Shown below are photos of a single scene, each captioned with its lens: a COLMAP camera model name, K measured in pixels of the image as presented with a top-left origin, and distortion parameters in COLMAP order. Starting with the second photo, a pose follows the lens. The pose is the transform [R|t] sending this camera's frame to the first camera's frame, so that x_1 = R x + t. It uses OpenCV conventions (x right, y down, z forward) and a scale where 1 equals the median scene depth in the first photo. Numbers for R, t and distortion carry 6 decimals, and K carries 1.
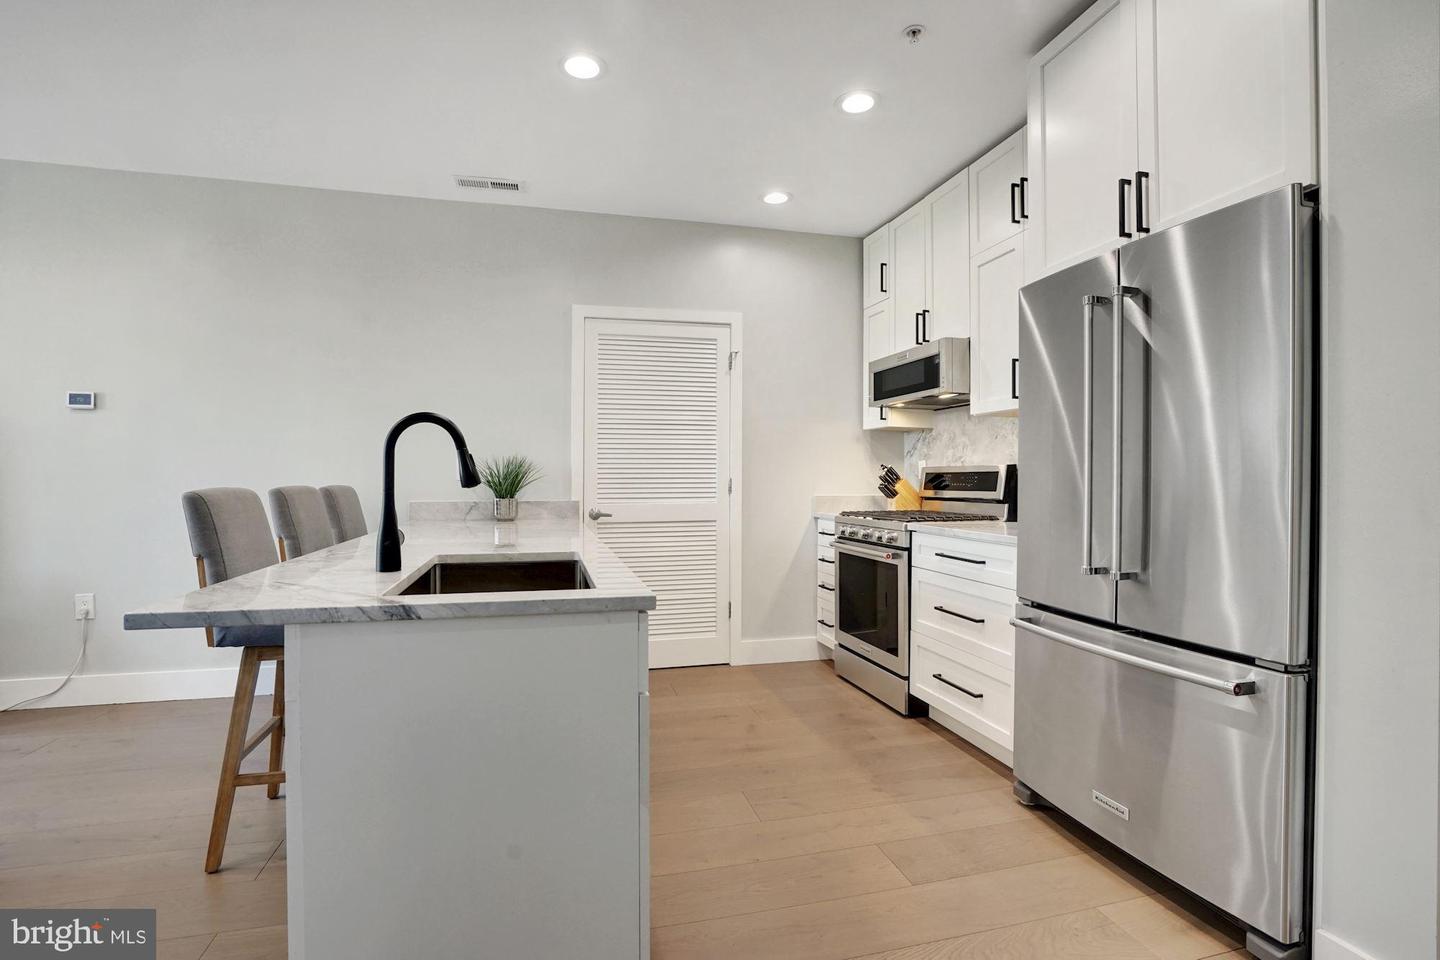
lens RADIAL K [[684.7, 0, 726.5], [0, 684.7, 464.8], [0, 0, 1]] dist [-0.000669, -0.000020]
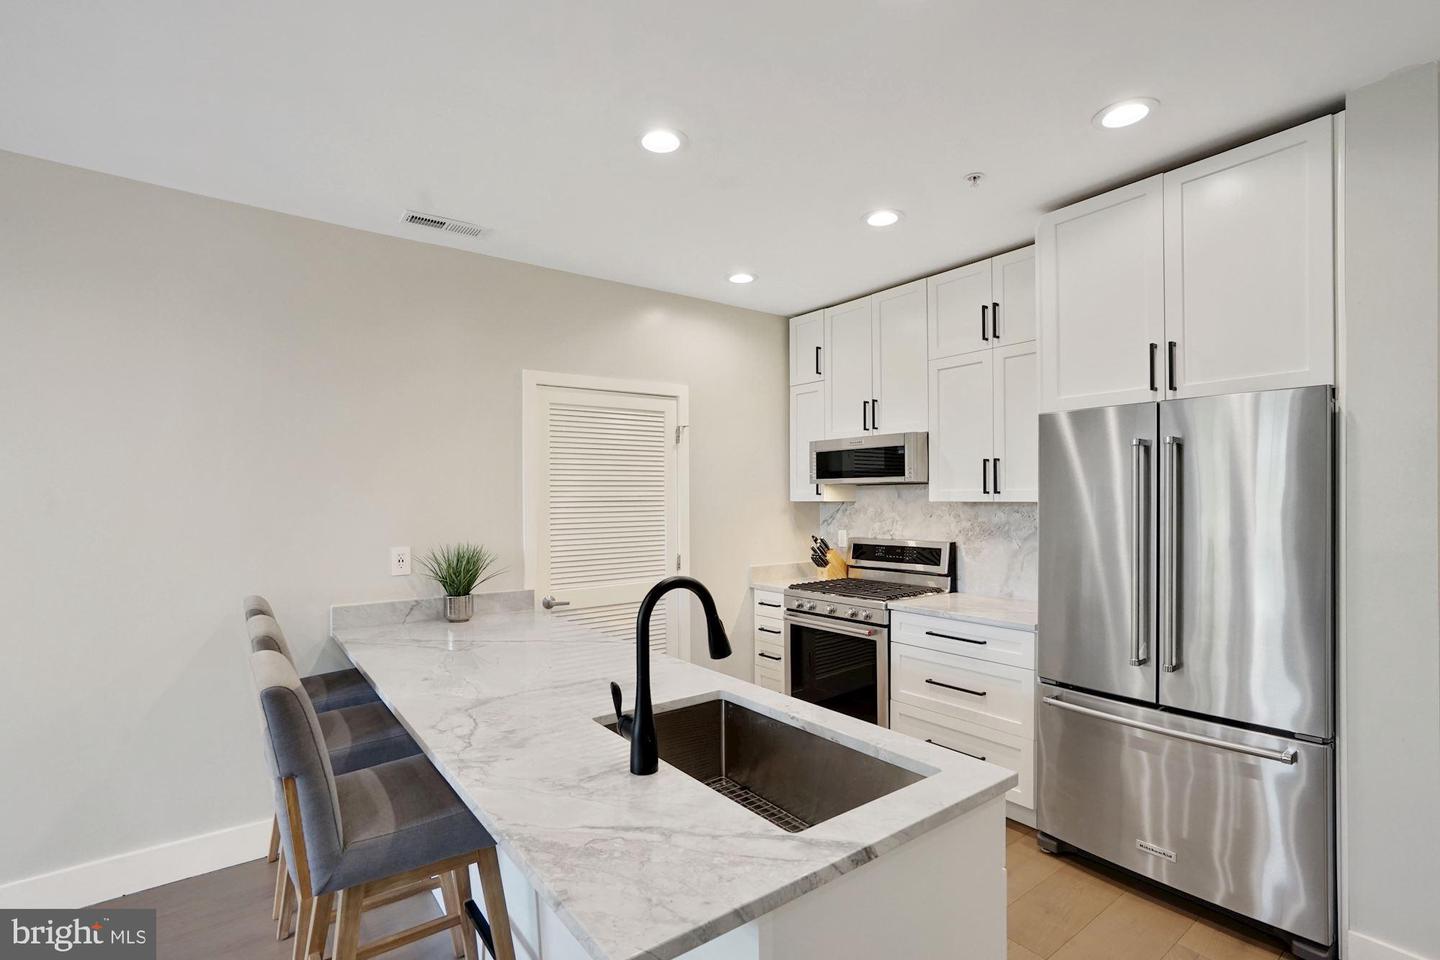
lens RADIAL K [[673.9, 0, 733.3], [0, 673.9, 496.1], [0, 0, 1]] dist [-0.000179, 0.000301]
pose [[0.925286, -0.005486, 0.379230, -0.319076], [0.000041, 0.999897, 0.014366, -0.086016], [-0.379269, -0.013277, 0.925191, 0.086454]]
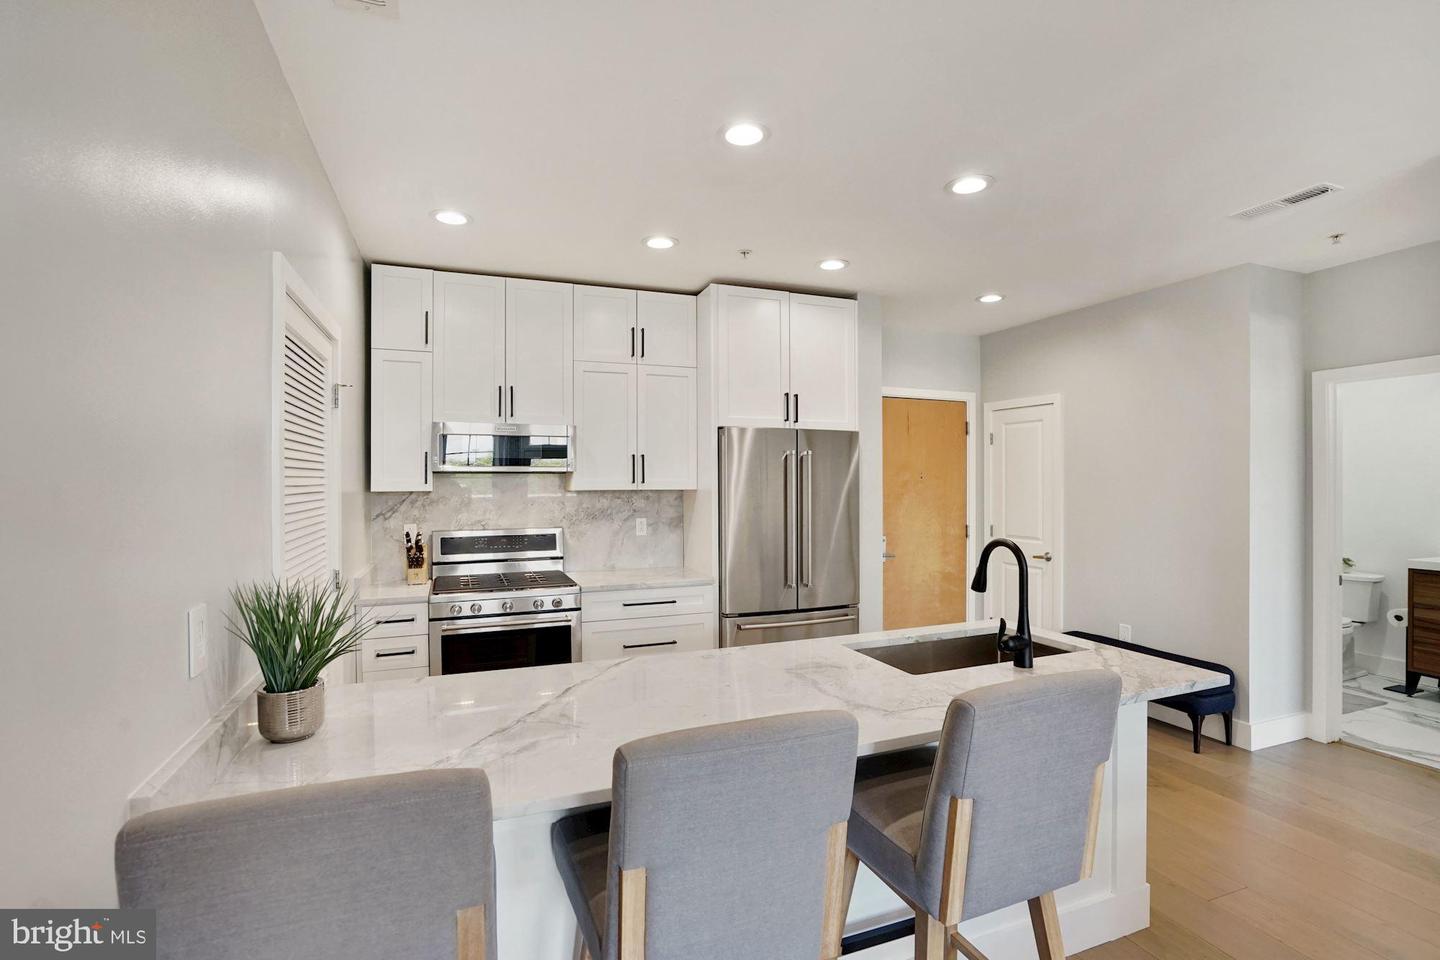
lens RADIAL K [[672.2, 0, 717.8], [0, 672.2, 477.6], [0, 0, 1]] dist [-0.022433, 0.000550]
pose [[-0.100048, 0.005018, 0.994970, -0.761650], [-0.014746, 0.999870, -0.006526, -0.080073], [-0.994873, -0.015325, -0.099961, 0.766106]]
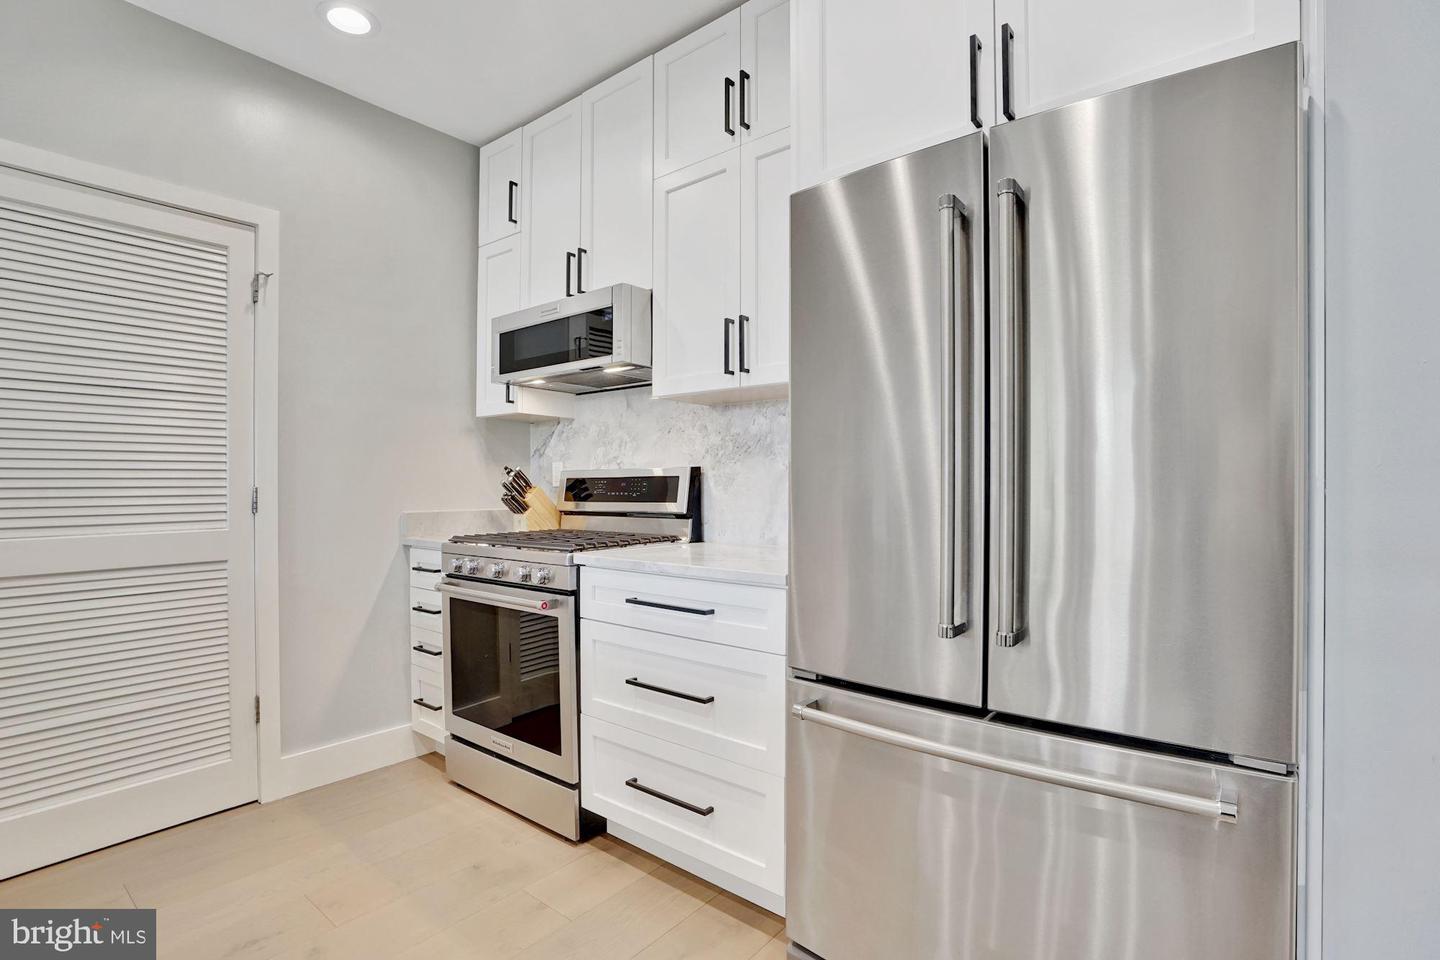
lens RADIAL K [[684.7, 0, 721.9], [0, 684.7, 488.0], [0, 0, 1]] dist [-0.072467, 0.034396]
pose [[0.813340, -0.005784, 0.581760, -0.000995], [-0.007457, 0.999765, 0.020367, 0.006540], [-0.581740, -0.020903, 0.813106, 0.331584]]
